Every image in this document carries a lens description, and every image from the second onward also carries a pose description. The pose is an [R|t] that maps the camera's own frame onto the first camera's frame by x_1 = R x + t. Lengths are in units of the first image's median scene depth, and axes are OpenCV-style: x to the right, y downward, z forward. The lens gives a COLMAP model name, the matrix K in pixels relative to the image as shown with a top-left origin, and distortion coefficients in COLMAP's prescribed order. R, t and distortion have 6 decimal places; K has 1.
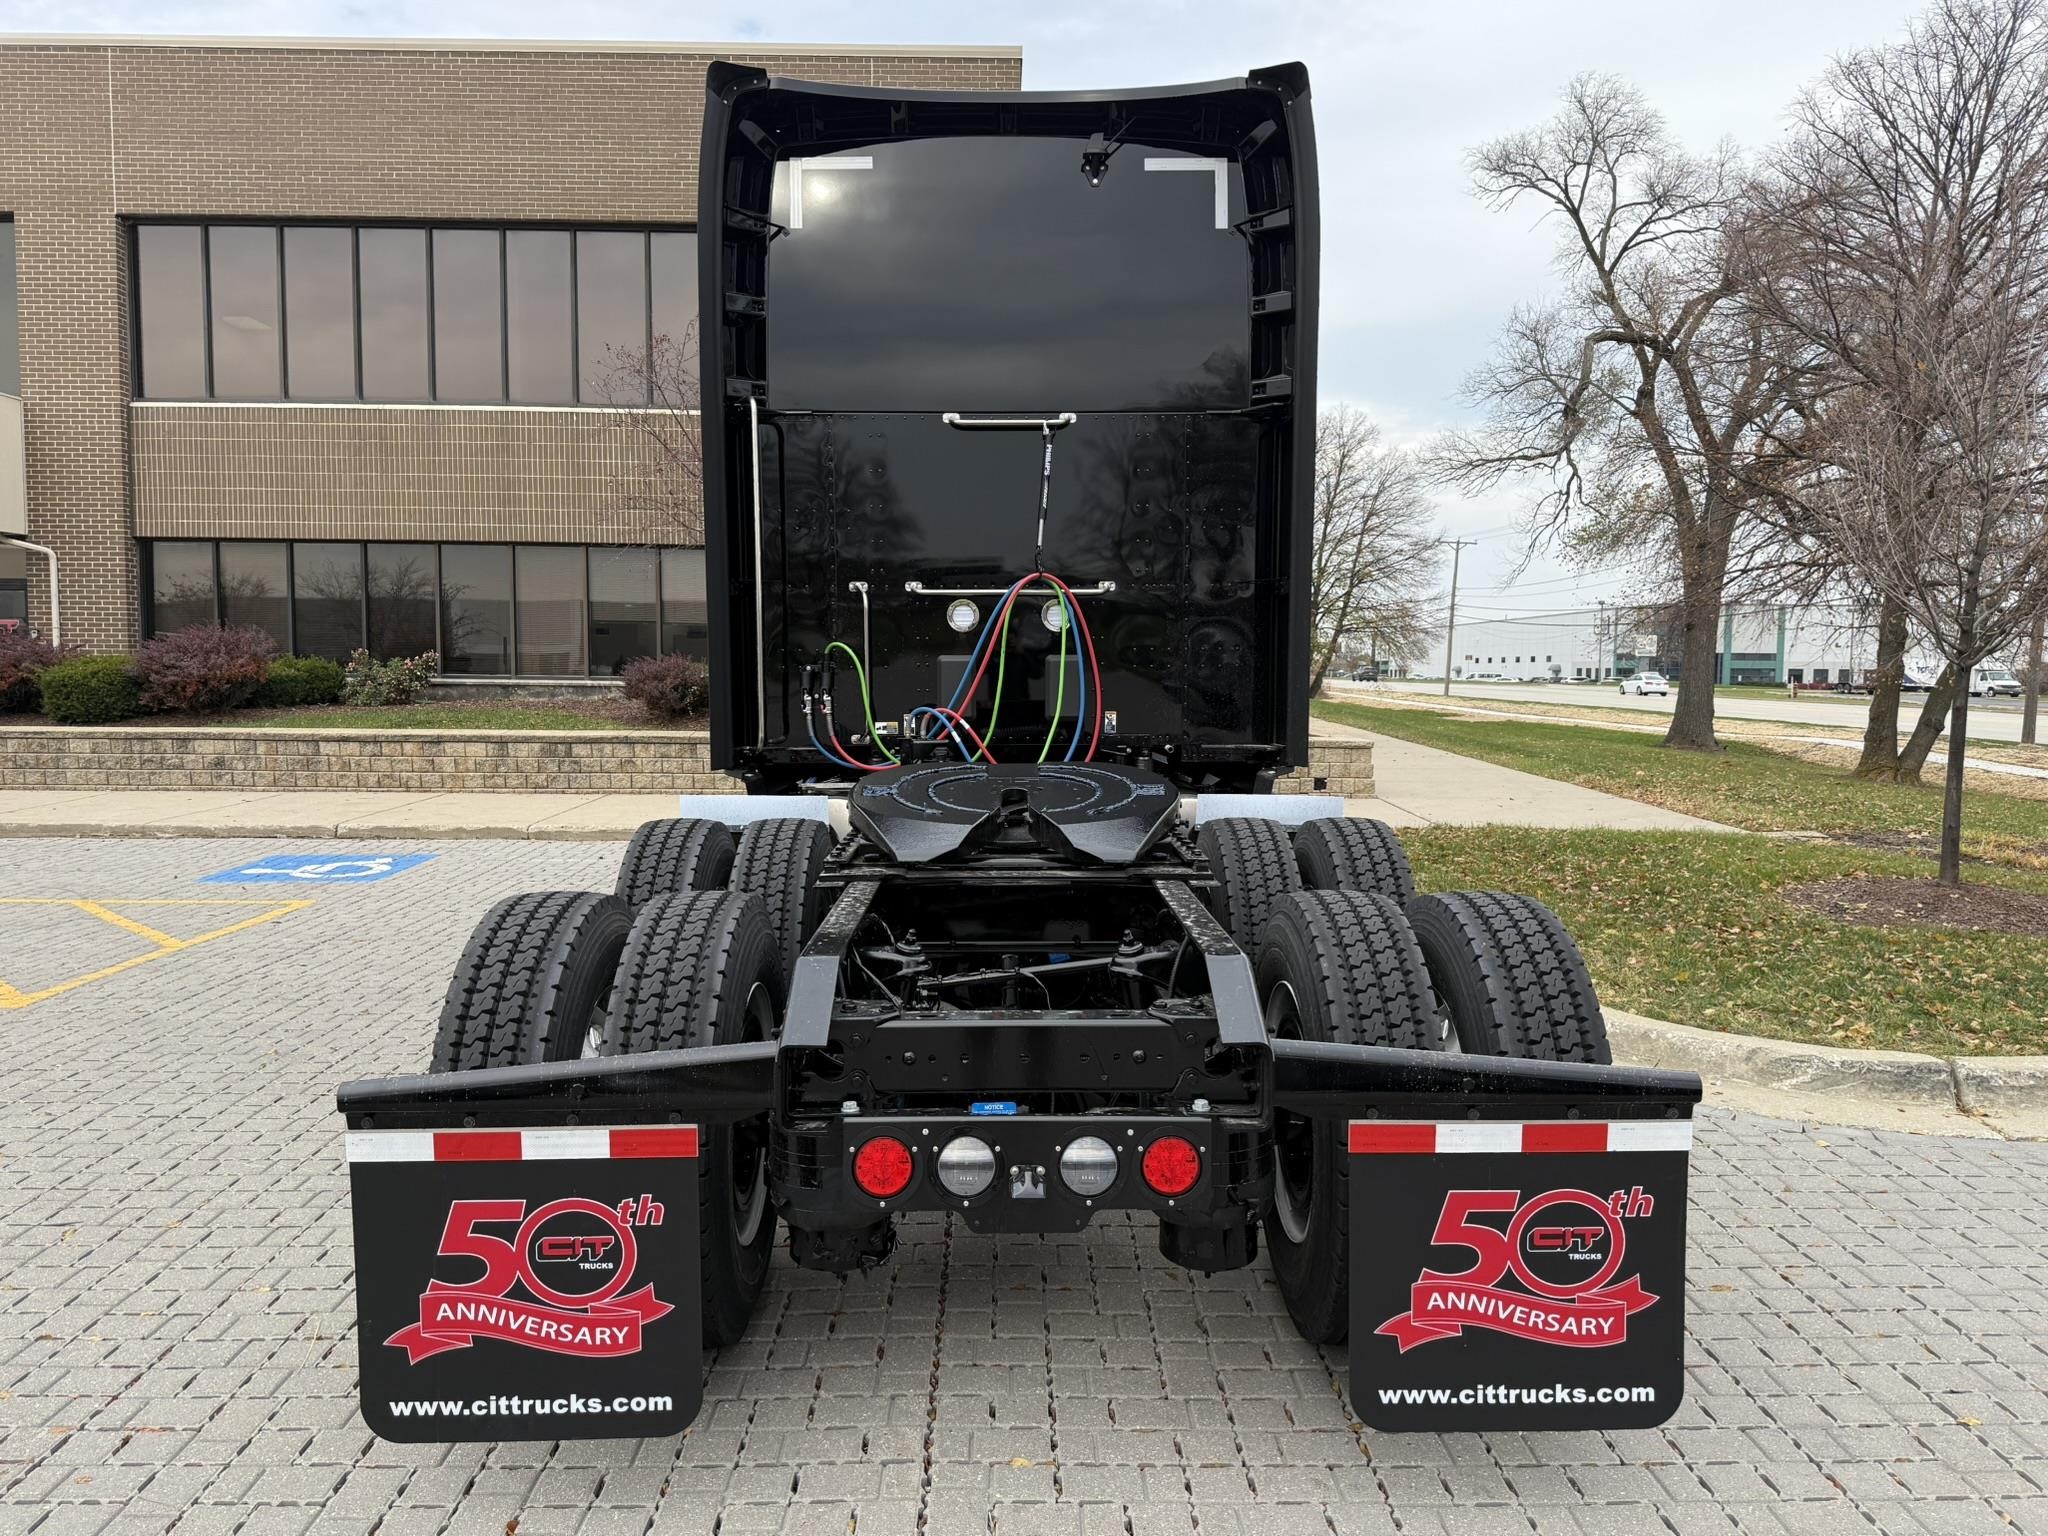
lens RADIAL K [[1408.6, 0, 1017.7], [0, 1408.6, 766.9], [0, 0, 1]] dist [0.017317, -0.014473]
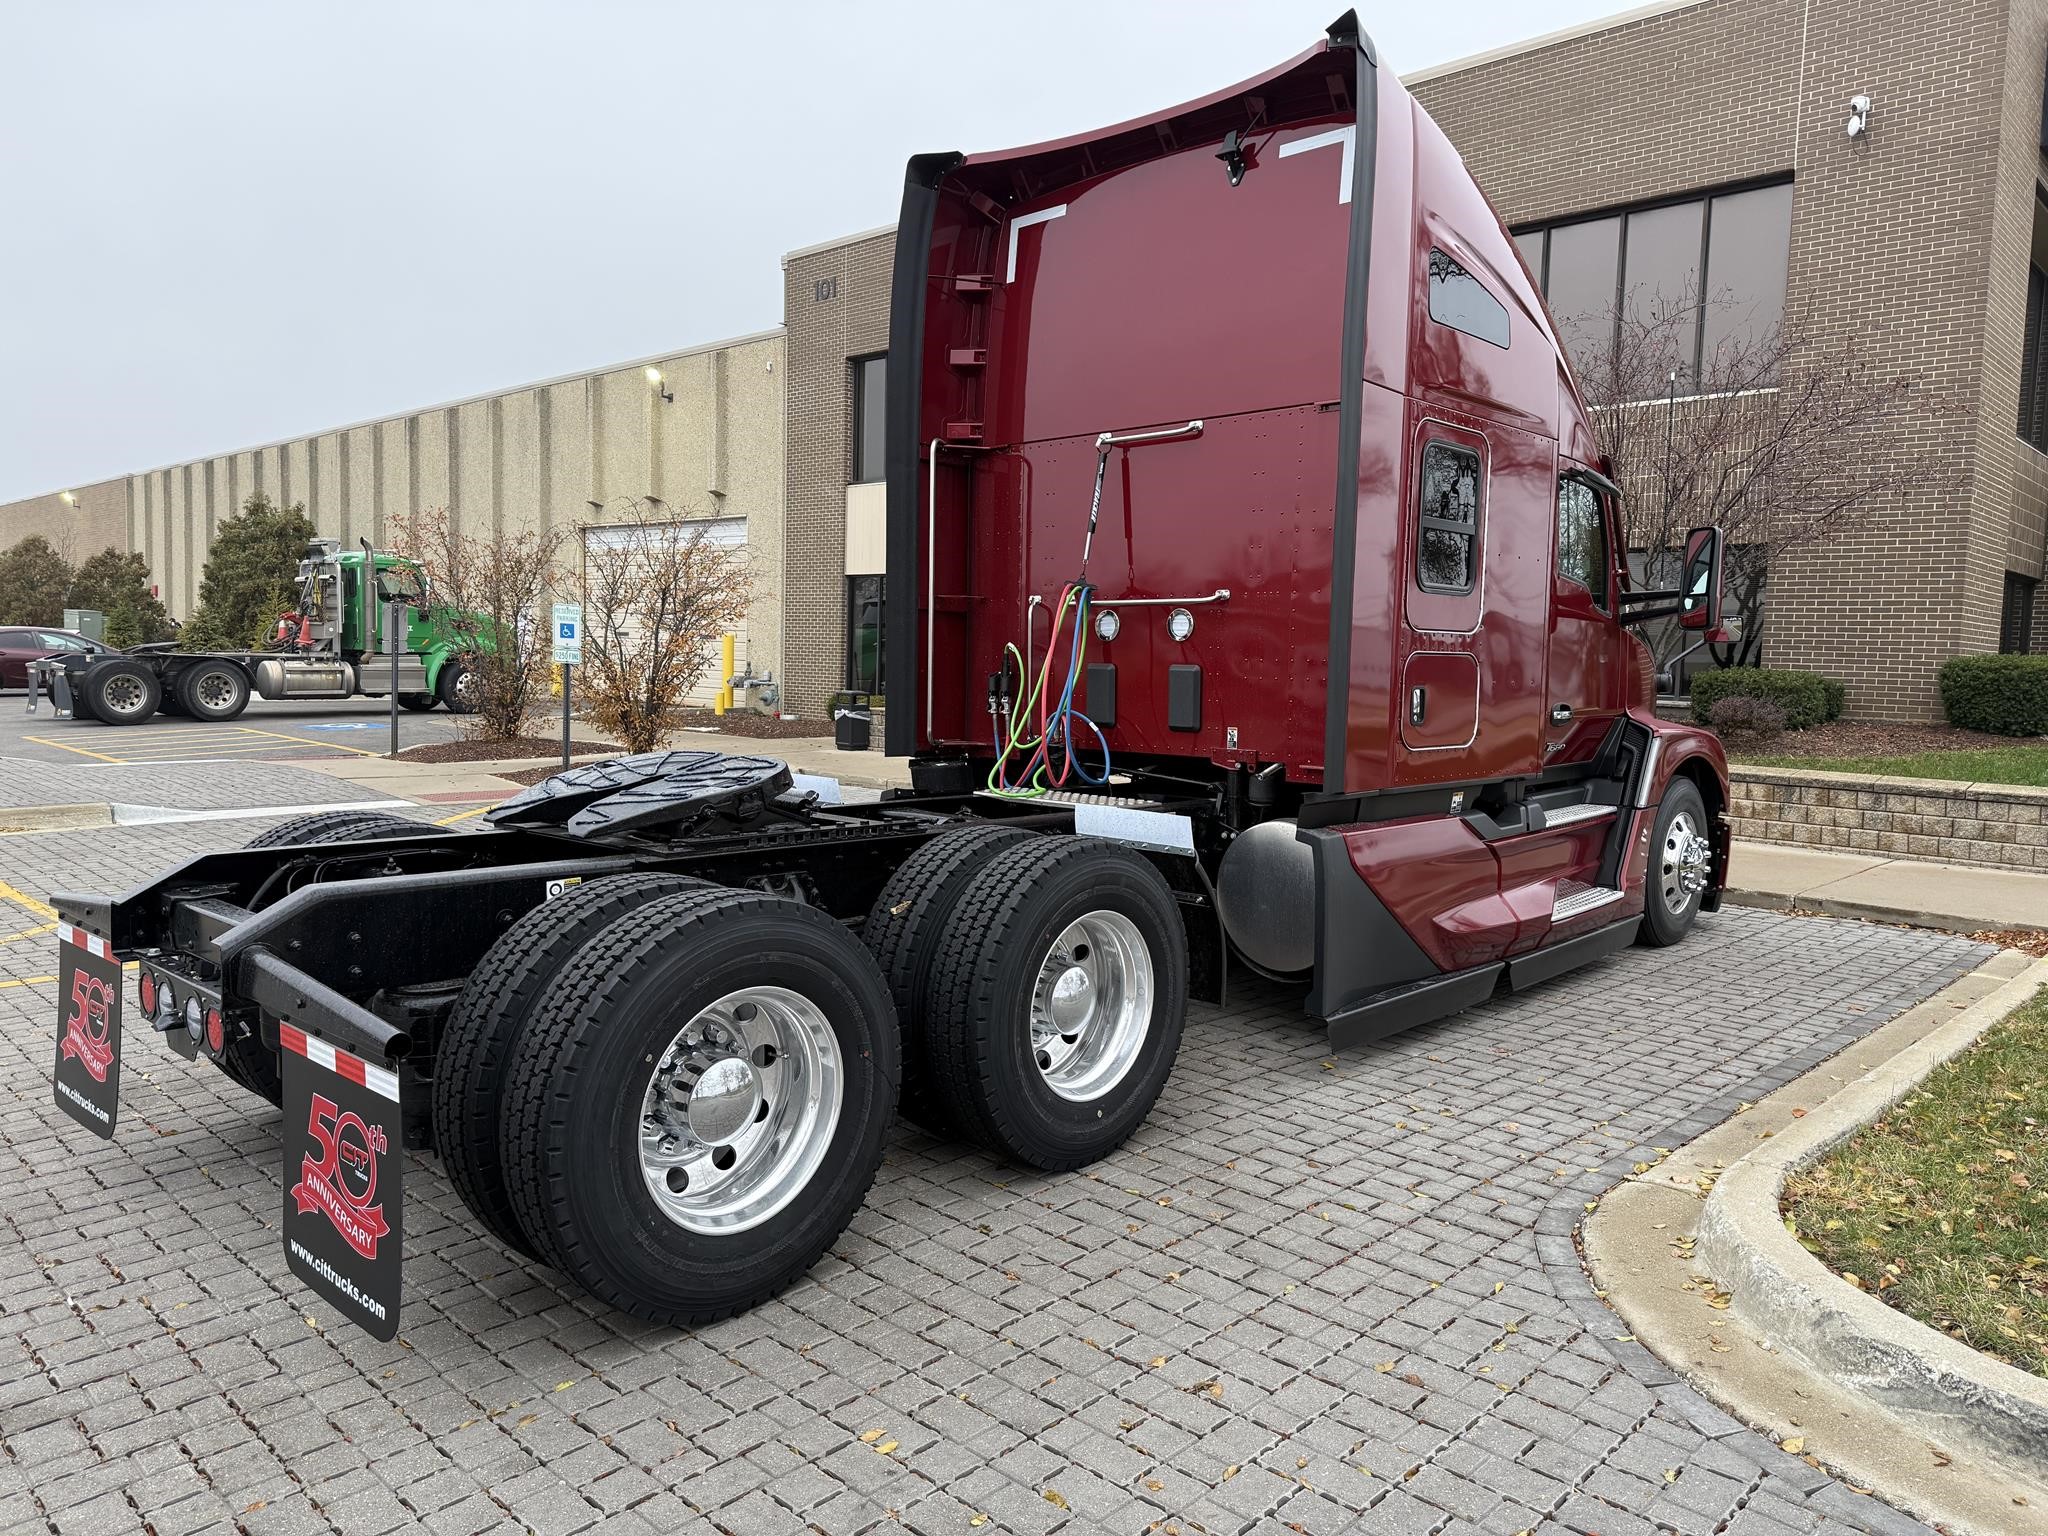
lens RADIAL K [[1408.6, 0, 1002.9], [0, 1408.6, 730.3], [0, 0, 1]] dist [0.017317, -0.014473]
pose [[0.716422, 0.049041, -0.695941, 0.226360], [-0.066047, 0.997814, 0.002323, -0.009894], [0.694534, 0.044301, 0.718095, 0.072958]]
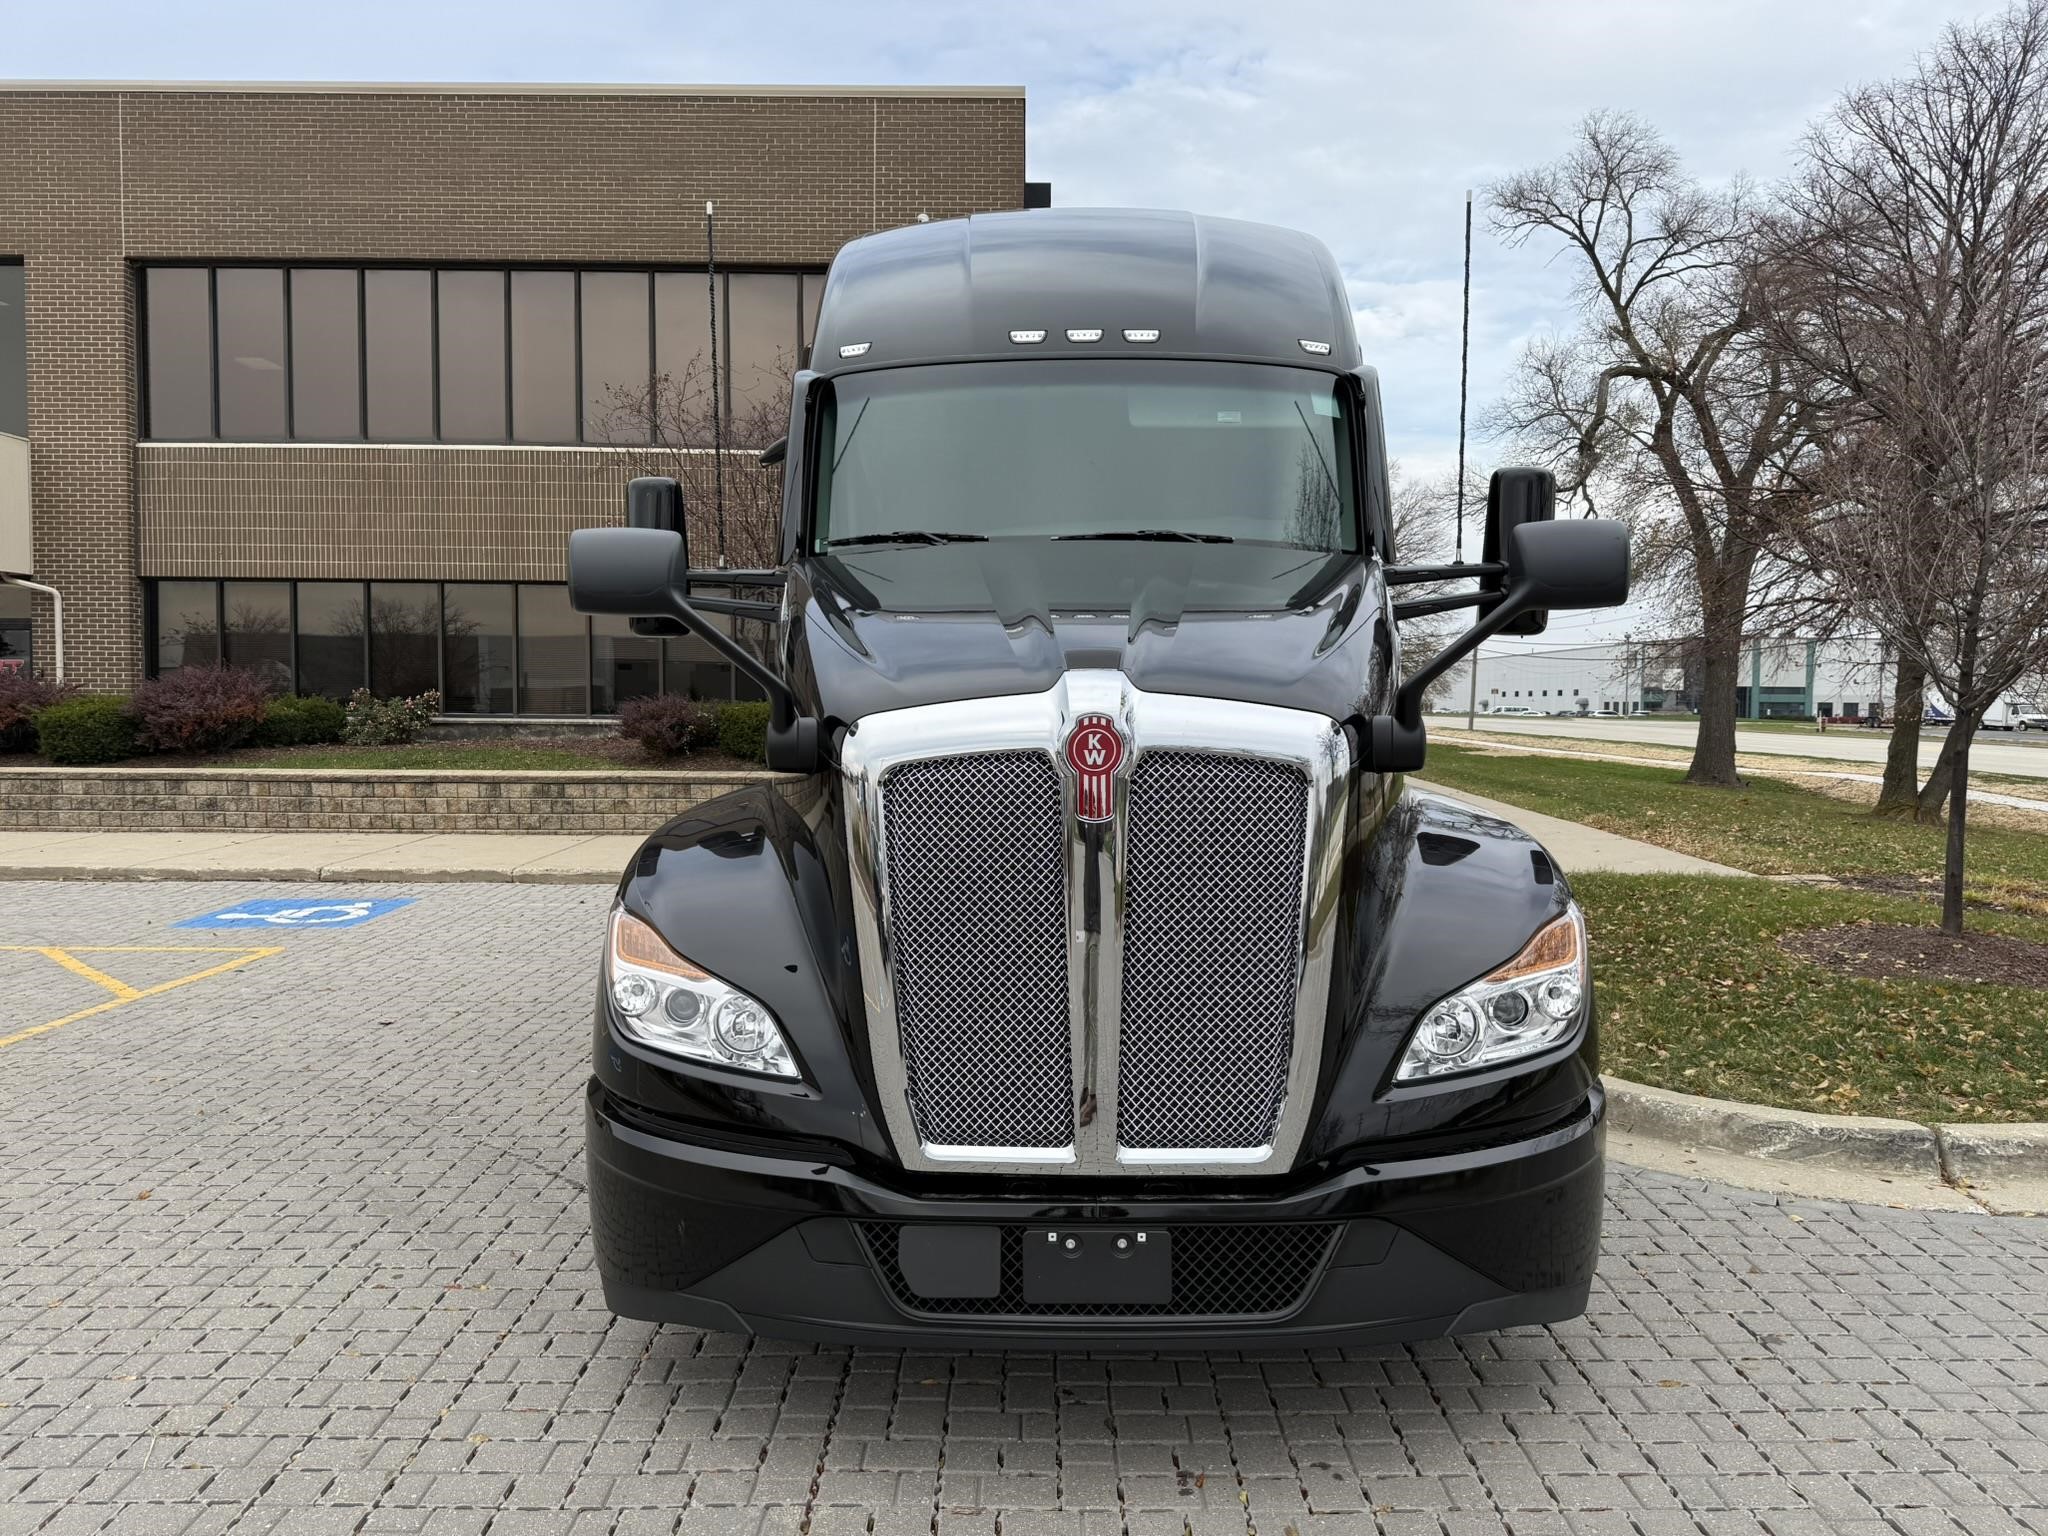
lens RADIAL K [[1408.6, 0, 1030.8], [0, 1408.6, 767.4], [0, 0, 1]] dist [0.017317, -0.014473]
pose [[0.999934, -0.000699, -0.011504, 0.020300], [0.000431, 0.999729, -0.023290, -0.004574], [0.011517, 0.023284, 0.999663, 0.011248]]
